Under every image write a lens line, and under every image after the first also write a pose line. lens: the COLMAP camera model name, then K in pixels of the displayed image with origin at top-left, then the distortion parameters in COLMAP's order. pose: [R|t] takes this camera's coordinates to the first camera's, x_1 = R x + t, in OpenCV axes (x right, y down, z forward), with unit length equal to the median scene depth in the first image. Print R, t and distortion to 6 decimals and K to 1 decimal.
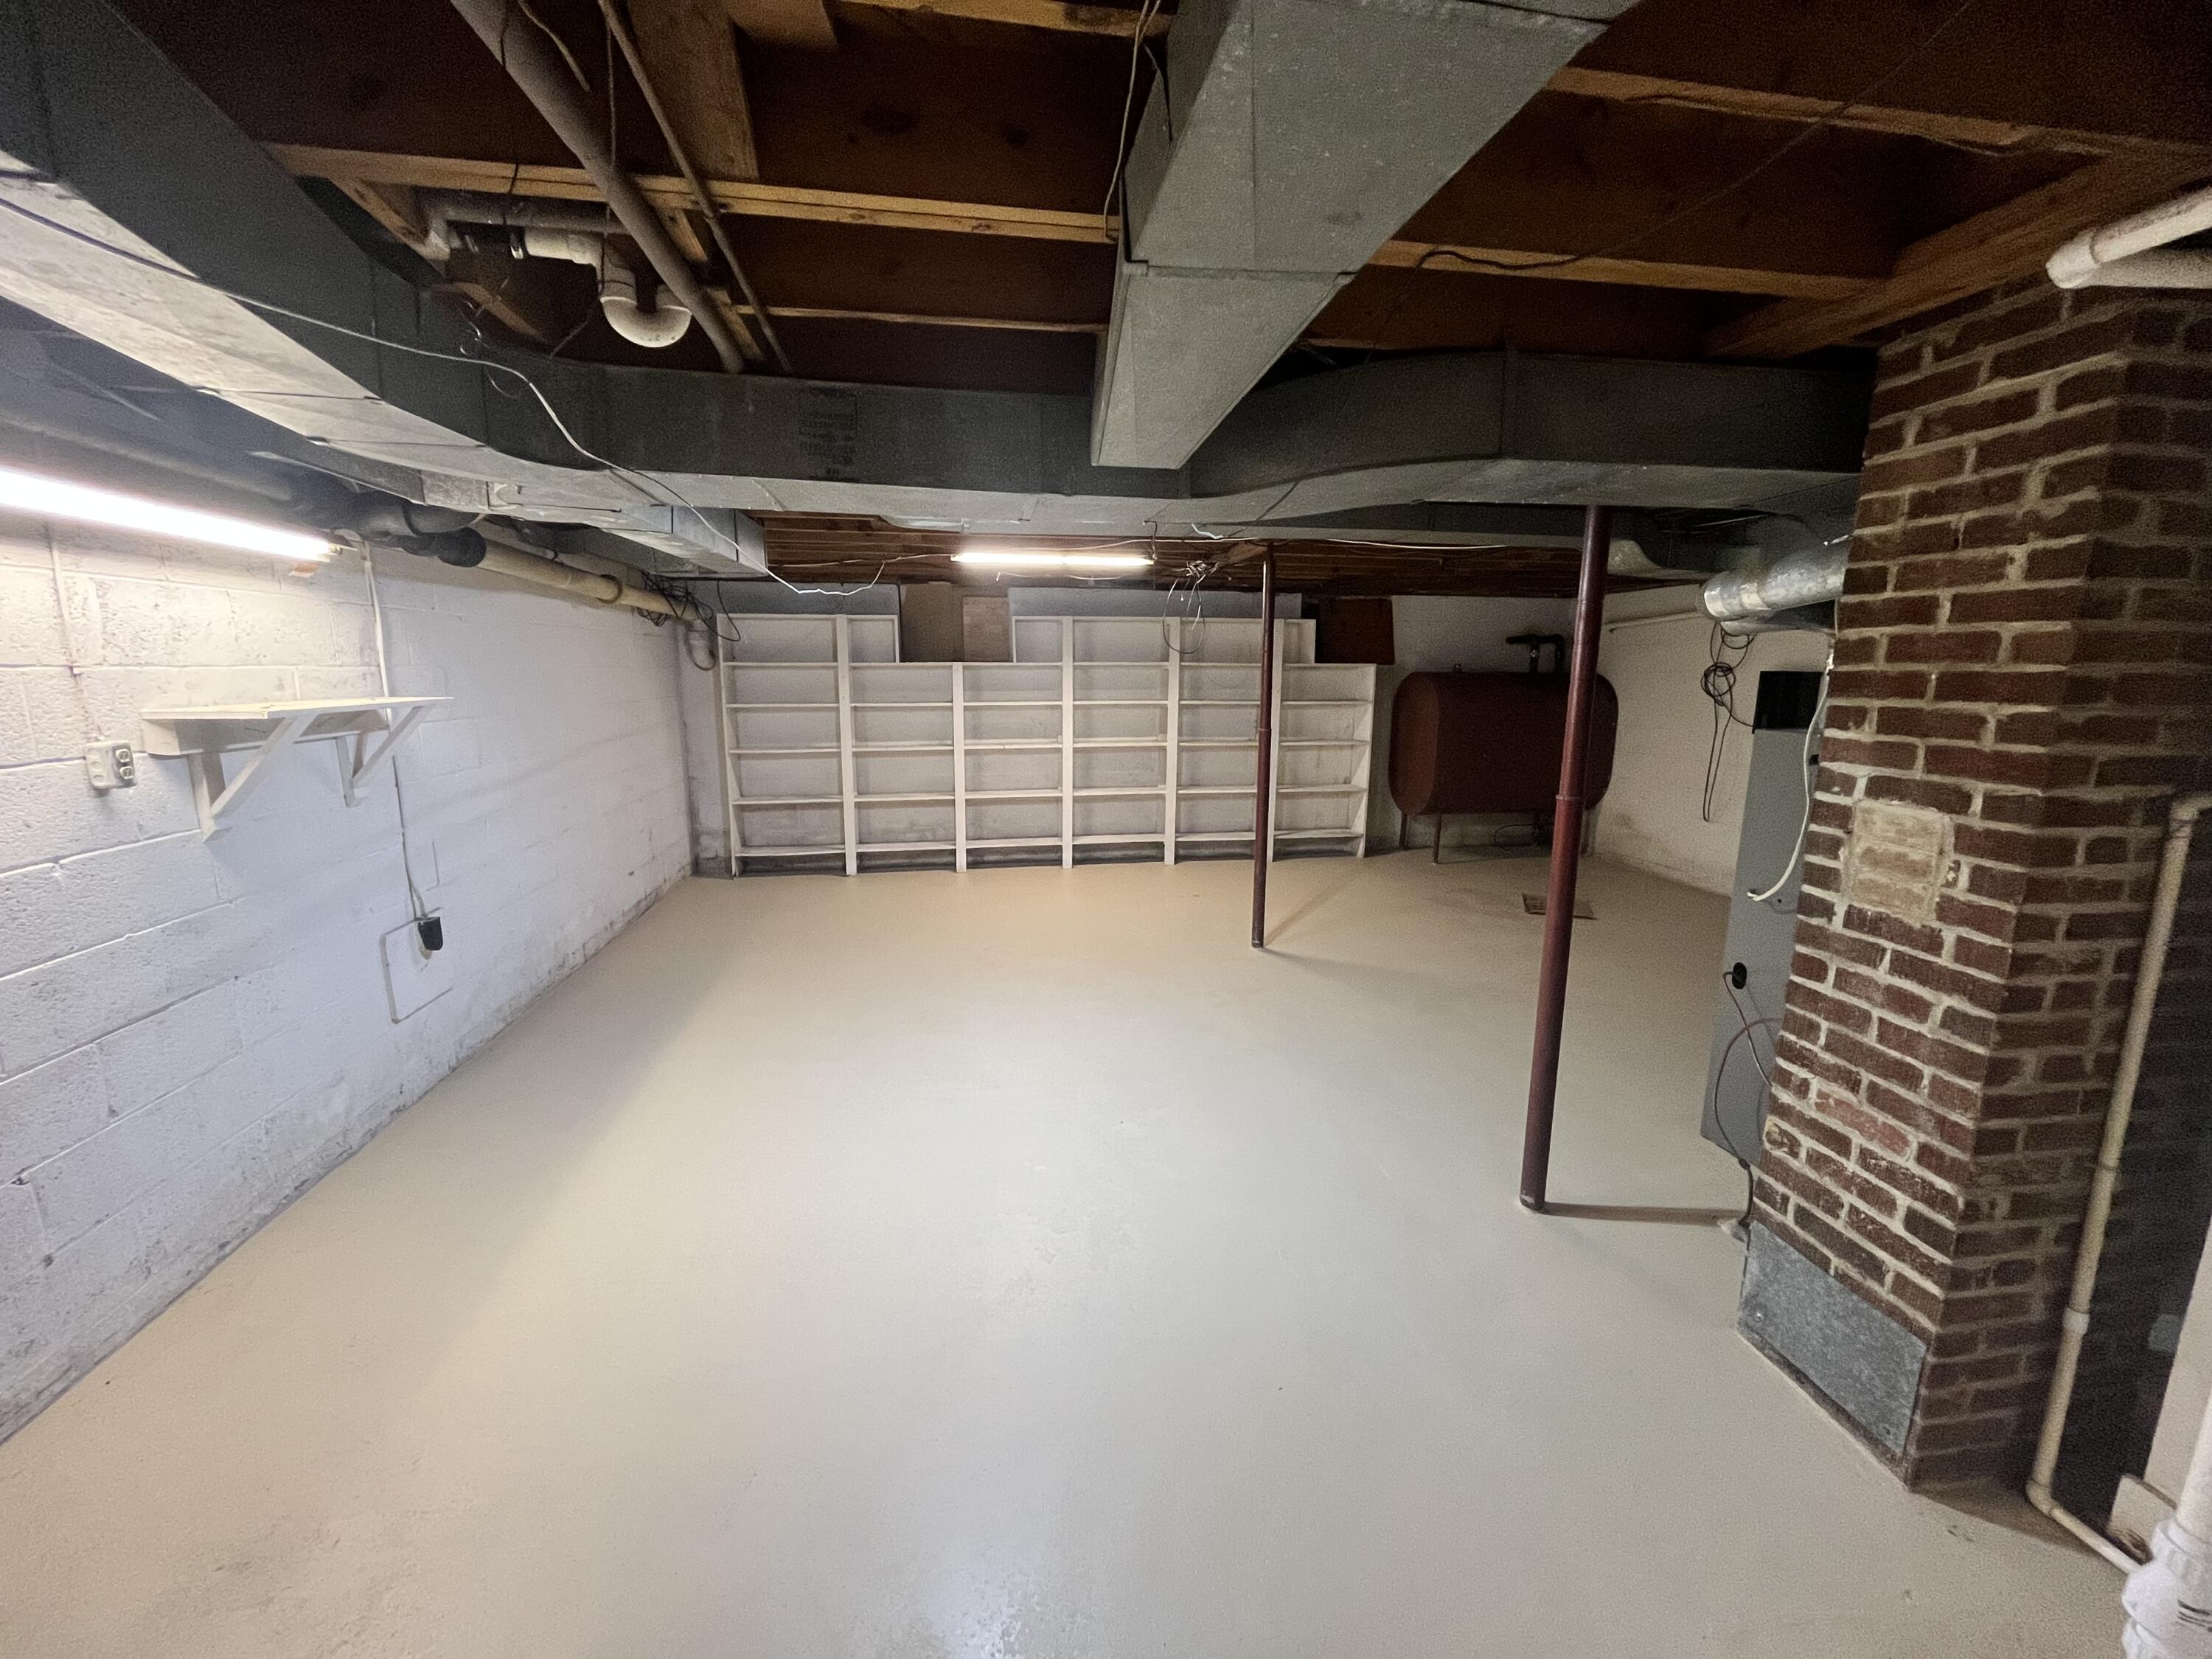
lens RADIAL K [[899.5, 0, 1102.9], [0, 899.5, 833.3], [0, 0, 1]] dist [-0.002468, 0.000054]
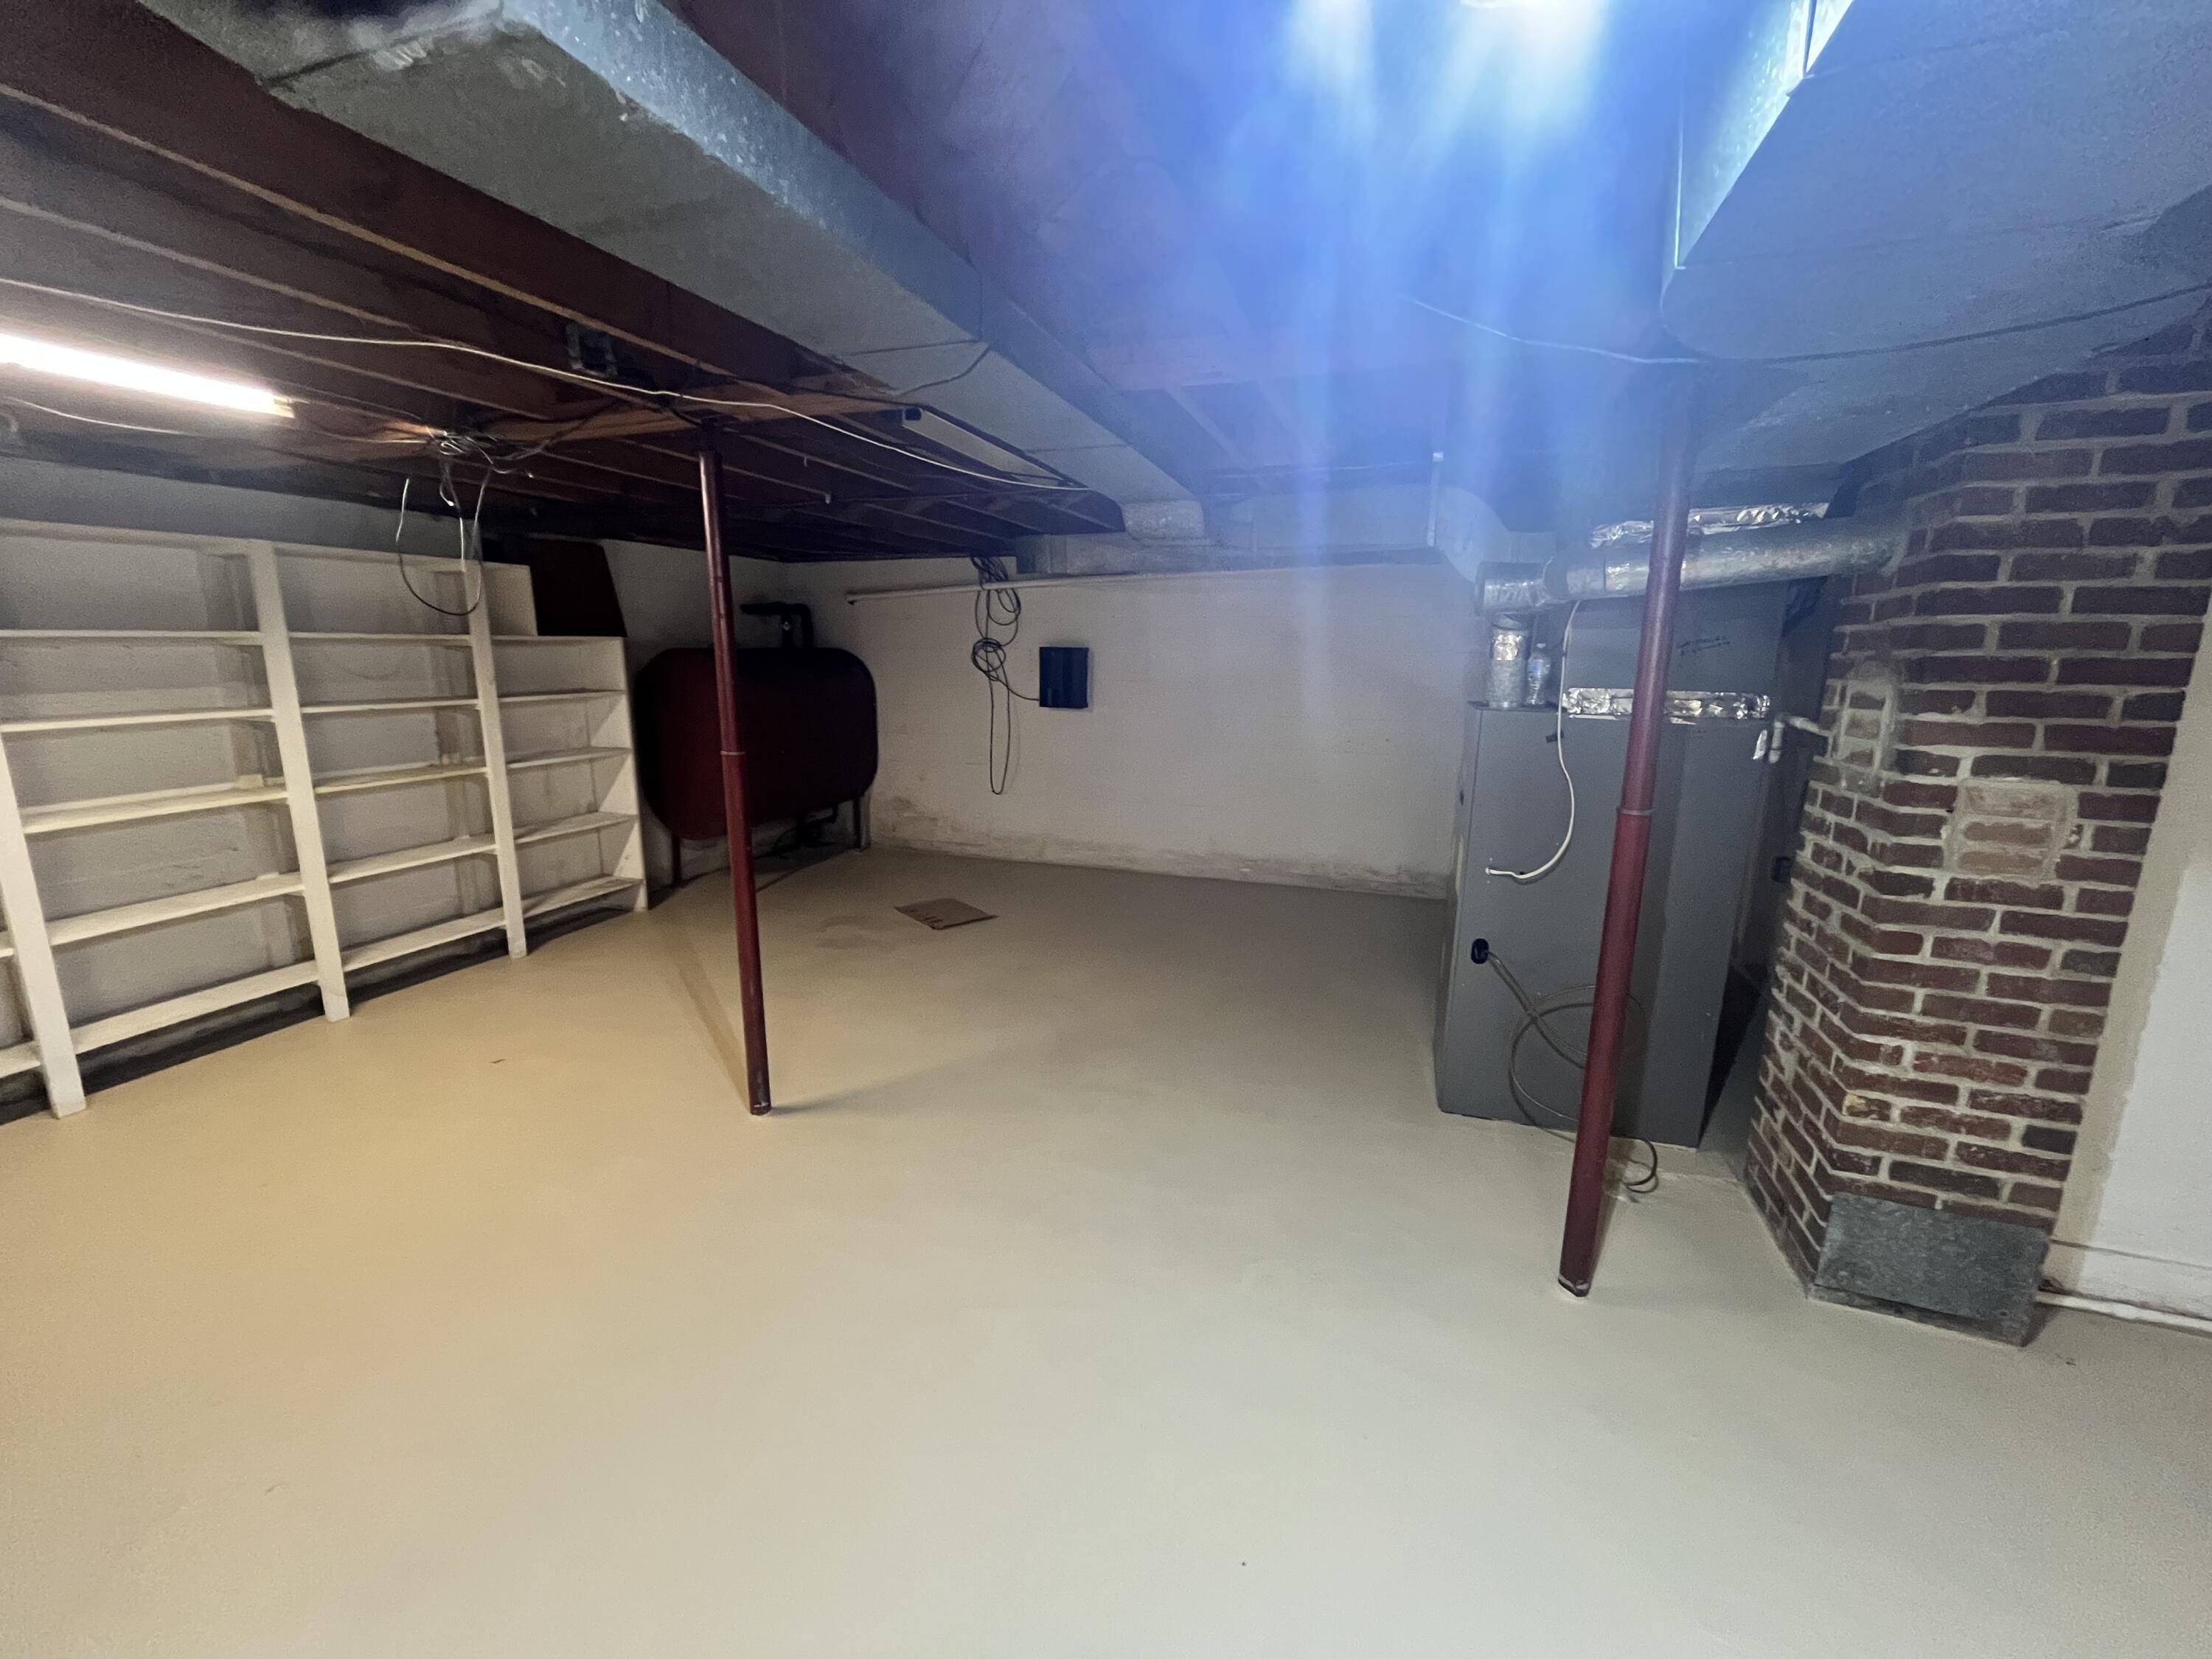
lens RADIAL K [[899.5, 0, 1102.9], [0, 899.5, 833.3], [0, 0, 1]] dist [-0.002468, 0.000054]
pose [[0.478543, -0.180698, 0.859270, -0.564675], [0.154601, 0.980647, 0.120123, -0.261450], [-0.864347, 0.075360, 0.497218, 1.373846]]
